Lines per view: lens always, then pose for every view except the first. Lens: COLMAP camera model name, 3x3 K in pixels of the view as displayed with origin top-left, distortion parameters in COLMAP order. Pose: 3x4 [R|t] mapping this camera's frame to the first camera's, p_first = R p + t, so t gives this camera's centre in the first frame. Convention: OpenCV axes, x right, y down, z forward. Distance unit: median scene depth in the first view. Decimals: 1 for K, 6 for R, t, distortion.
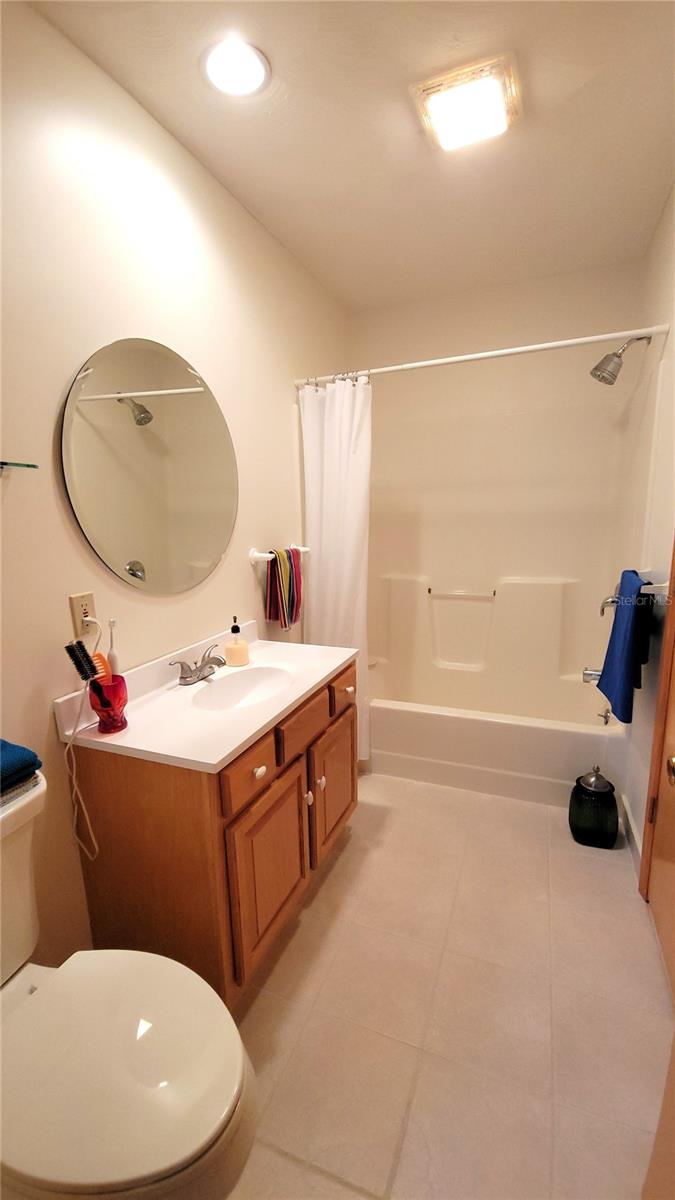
lens RADIAL K [[490.3, 0, 339.4], [0, 490.3, 602.1], [0, 0, 1]] dist [0.007249, -0.005071]
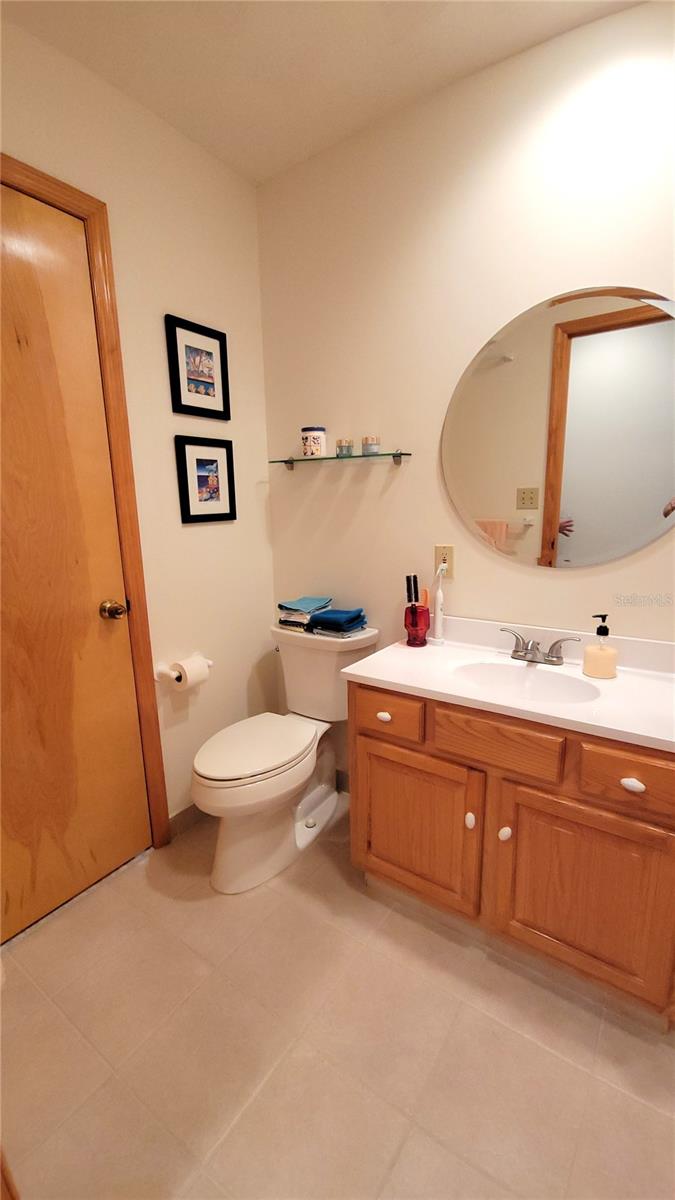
lens RADIAL K [[490.3, 0, 337.0], [0, 490.3, 600.2], [0, 0, 1]] dist [0.007249, -0.005071]
pose [[-0.209895, 0.221150, -0.952385, 0.689432], [-0.161292, 0.952906, 0.256817, -0.139816], [0.964328, 0.207517, -0.164340, 0.809626]]
